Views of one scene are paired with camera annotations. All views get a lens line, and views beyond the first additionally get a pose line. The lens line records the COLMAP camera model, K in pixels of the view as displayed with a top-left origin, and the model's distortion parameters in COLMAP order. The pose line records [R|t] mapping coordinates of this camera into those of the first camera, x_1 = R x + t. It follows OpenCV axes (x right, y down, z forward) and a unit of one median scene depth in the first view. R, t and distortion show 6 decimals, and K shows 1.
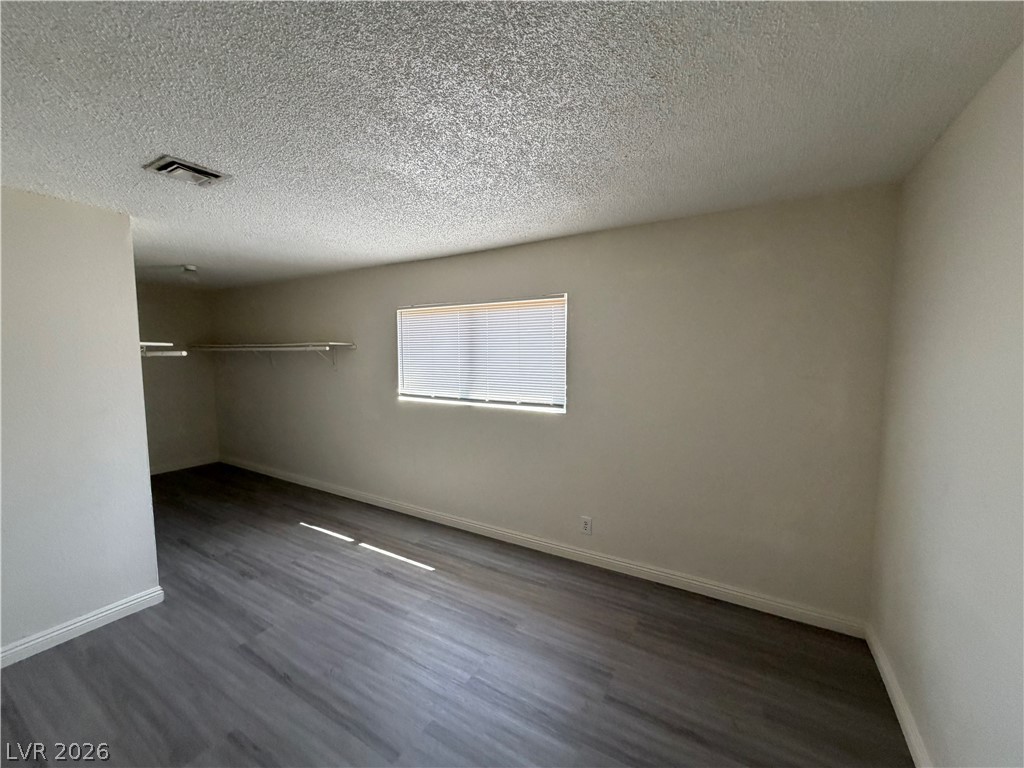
lens RADIAL K [[408.7, 0, 511.5], [0, 408.7, 386.3], [0, 0, 1]] dist [-0.000437, 0.000173]
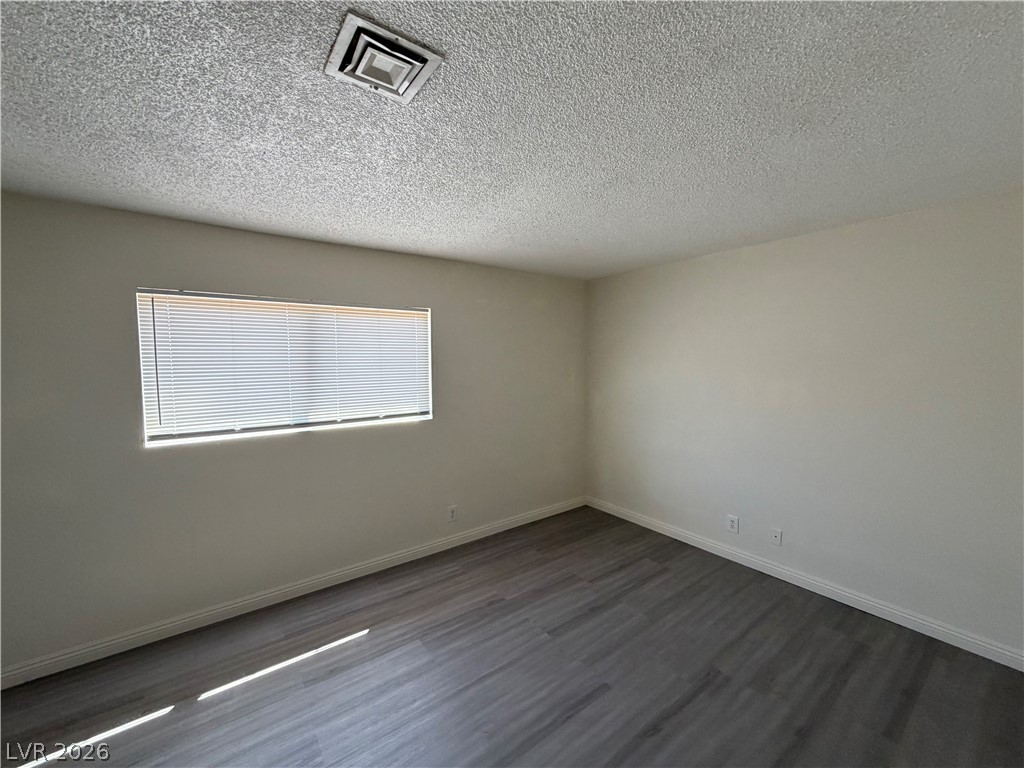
lens RADIAL K [[408.7, 0, 513.5], [0, 408.7, 386.8], [0, 0, 1]] dist [-0.000437, 0.000173]
pose [[0.382662, -0.063784, 0.921684, -0.879803], [0.085034, 0.995811, 0.033609, -0.041036], [-0.919967, 0.065513, 0.386482, 0.426967]]
